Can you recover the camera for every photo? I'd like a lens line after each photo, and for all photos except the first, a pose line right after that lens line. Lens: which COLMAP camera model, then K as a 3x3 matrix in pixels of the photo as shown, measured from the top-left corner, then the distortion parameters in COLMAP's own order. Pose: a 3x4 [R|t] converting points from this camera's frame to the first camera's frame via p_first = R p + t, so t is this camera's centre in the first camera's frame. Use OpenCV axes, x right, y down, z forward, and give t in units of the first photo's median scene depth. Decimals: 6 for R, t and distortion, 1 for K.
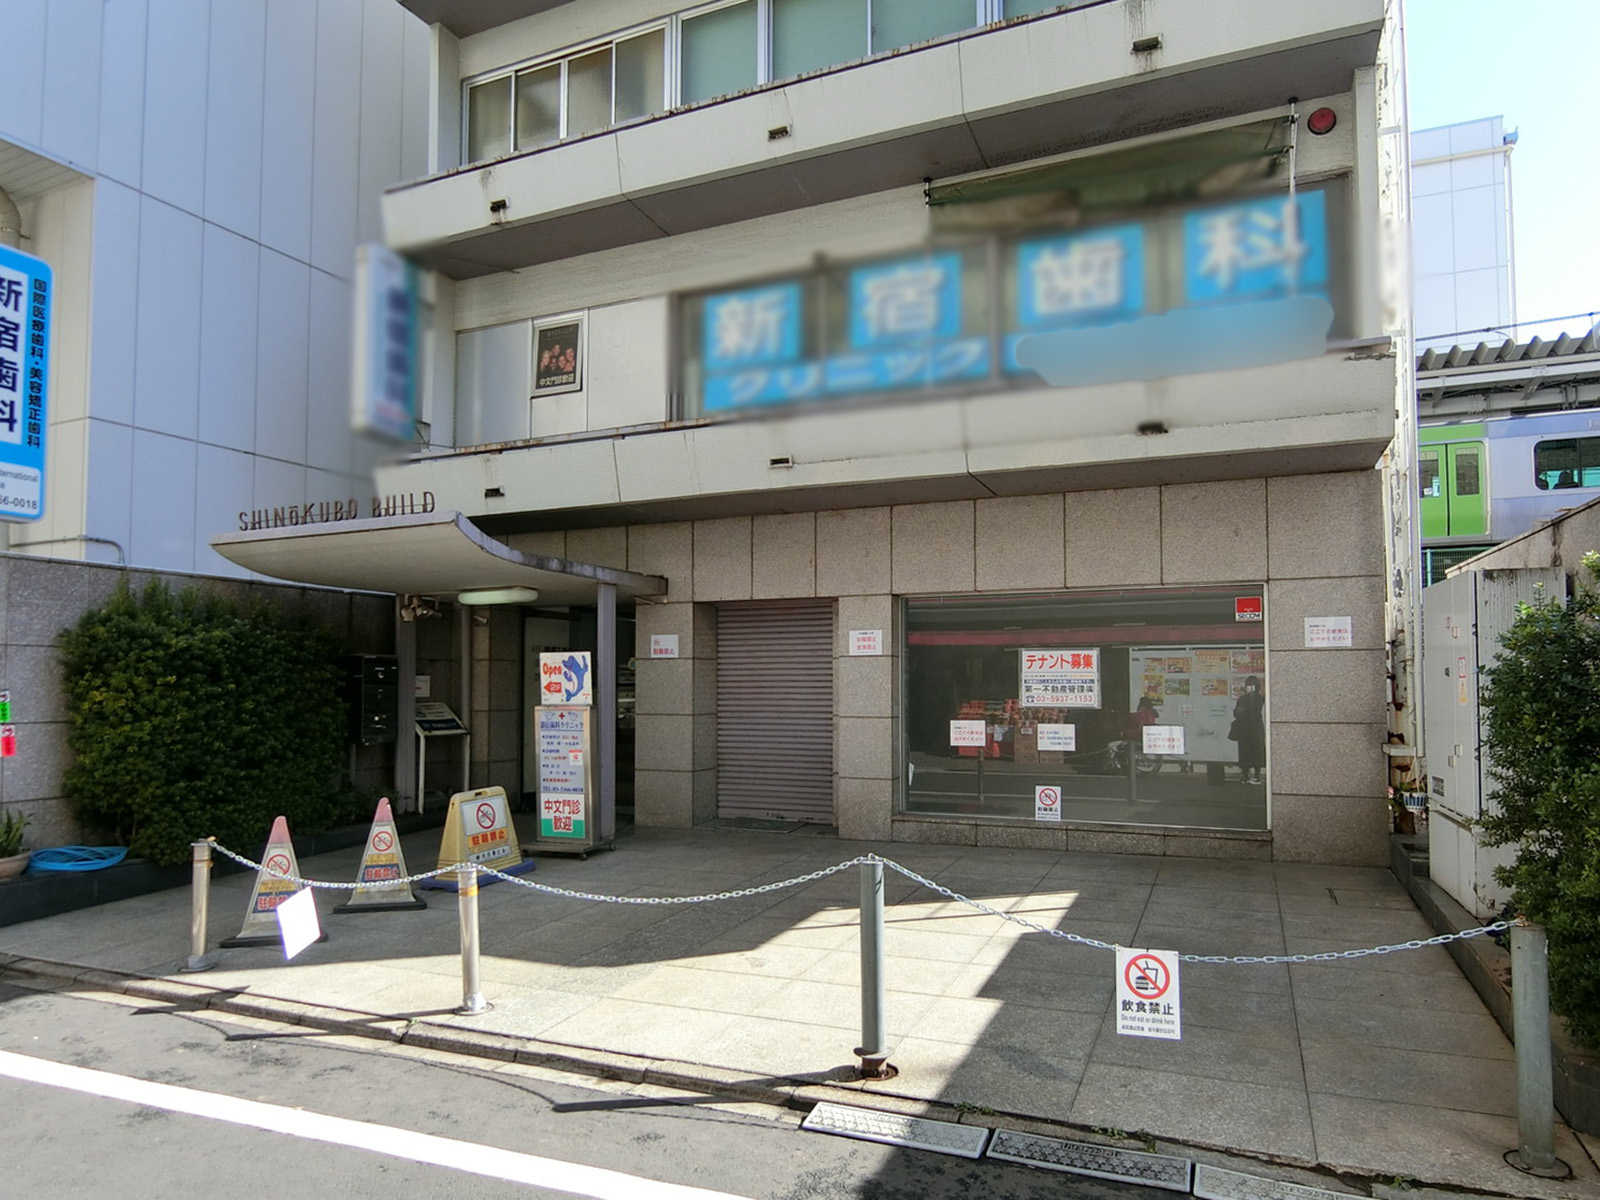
lens RADIAL K [[1004.2, 0, 800.0], [0, 1004.2, 600.0], [0, 0, 1]] dist [-0.004283, -0.001412]
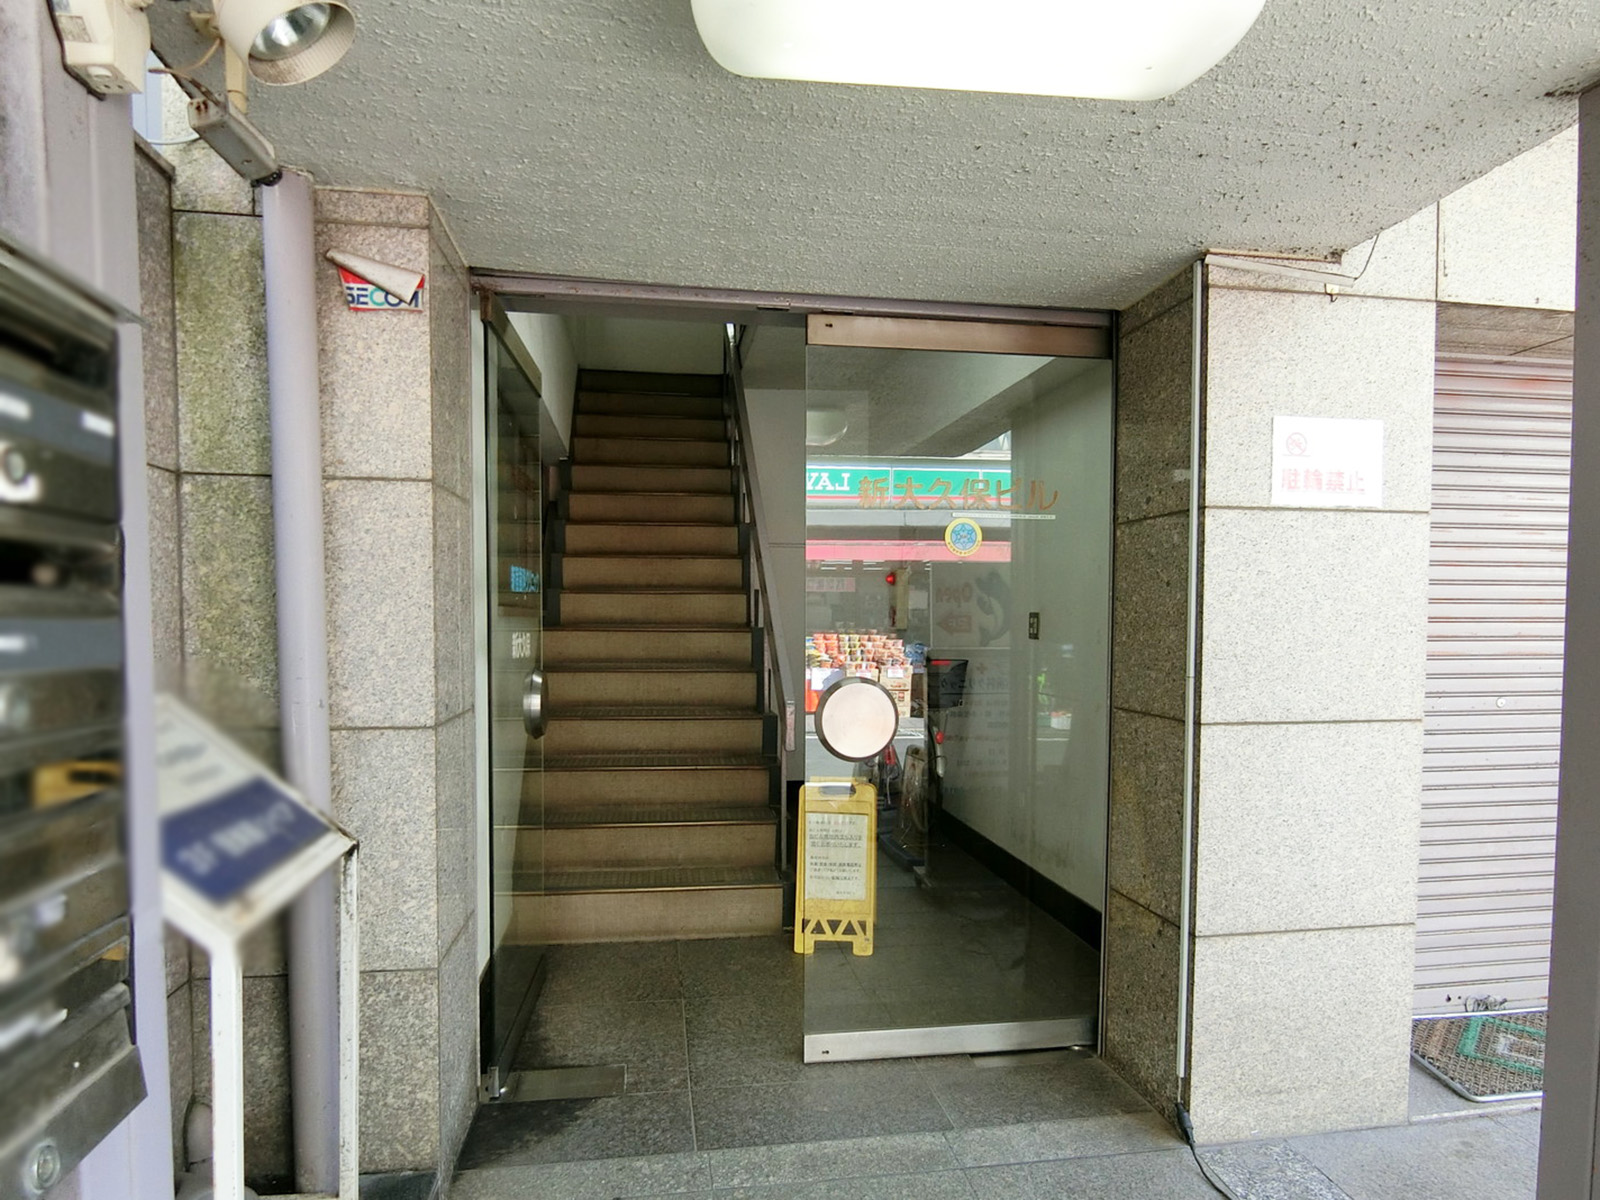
lens RADIAL K [[1004.2, 0, 800.0], [0, 1004.2, 600.0], [0, 0, 1]] dist [-0.004283, -0.001412]
pose [[0.838521, -0.001925, 0.544866, -0.384391], [-0.059641, 0.993661, 0.095296, 0.063884], [-0.541596, -0.112405, 0.833090, 0.838248]]
